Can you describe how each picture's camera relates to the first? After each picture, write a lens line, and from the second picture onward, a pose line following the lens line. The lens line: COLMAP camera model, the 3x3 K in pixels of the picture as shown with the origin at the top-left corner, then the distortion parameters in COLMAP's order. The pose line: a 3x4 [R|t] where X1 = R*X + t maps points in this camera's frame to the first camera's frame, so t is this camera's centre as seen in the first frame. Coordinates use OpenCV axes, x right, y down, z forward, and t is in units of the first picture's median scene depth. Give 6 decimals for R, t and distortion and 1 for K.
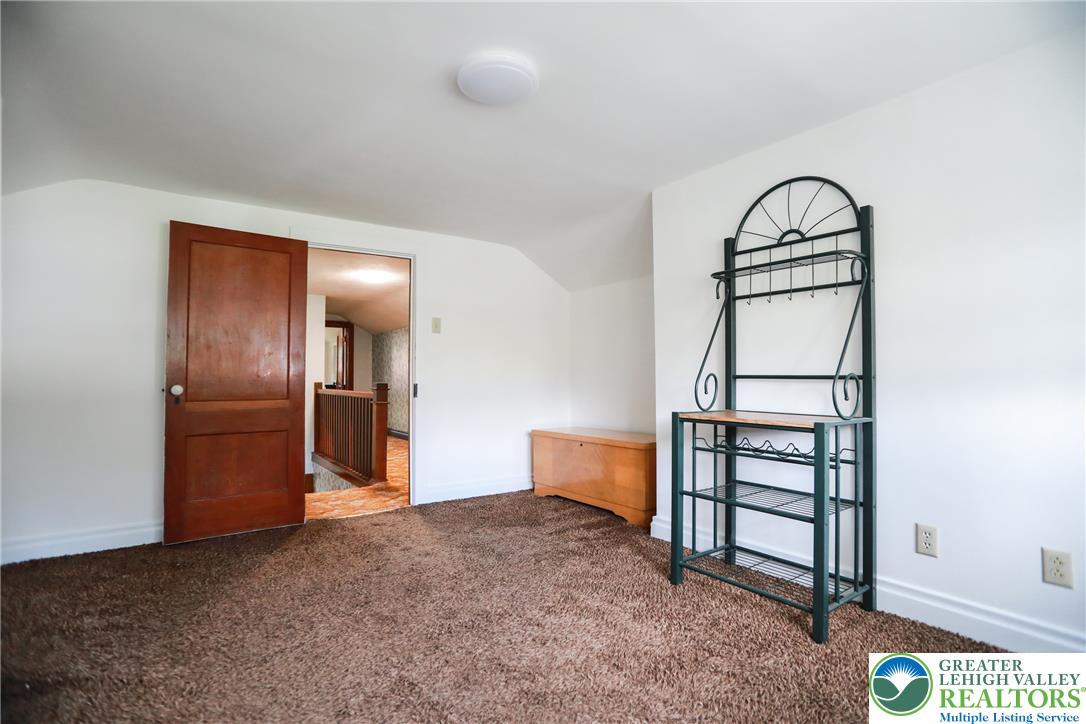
lens RADIAL K [[497.3, 0, 537.5], [0, 497.3, 361.5], [0, 0, 1]] dist [-0.048368, 0.020258]
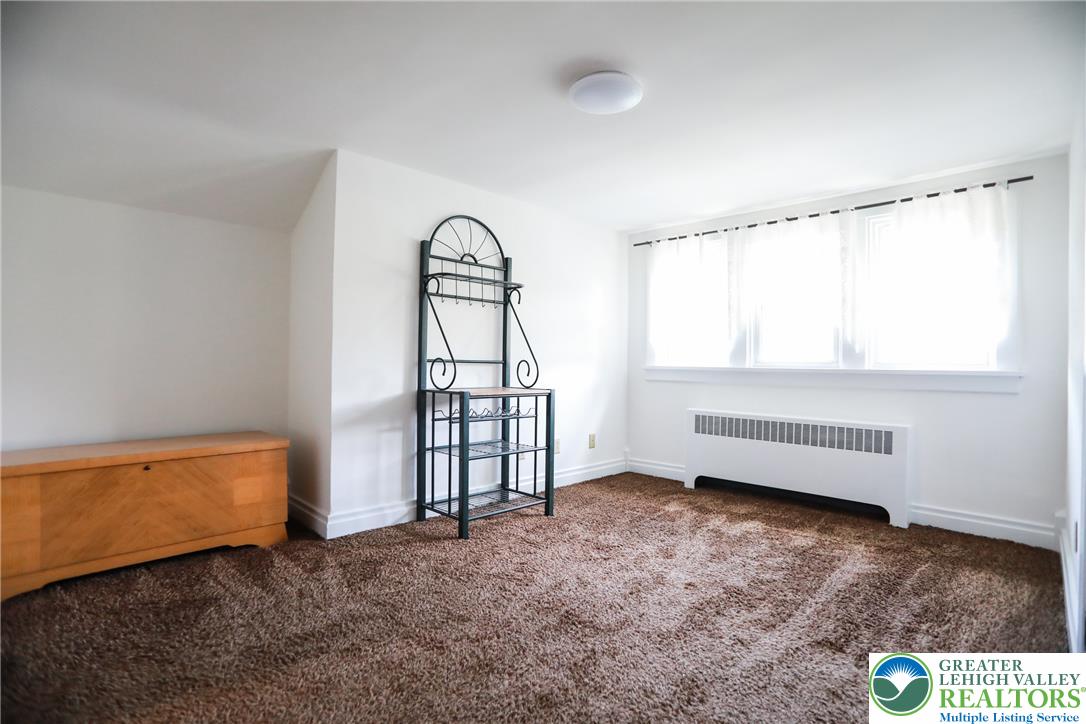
lens RADIAL K [[497.3, 0, 537.5], [0, 497.3, 361.5], [0, 0, 1]] dist [-0.048368, 0.020258]
pose [[-0.103156, -0.003037, 0.994661, -0.913383], [-0.049537, 0.998770, -0.002088, 0.024816], [-0.993431, -0.049488, -0.103179, 0.977853]]
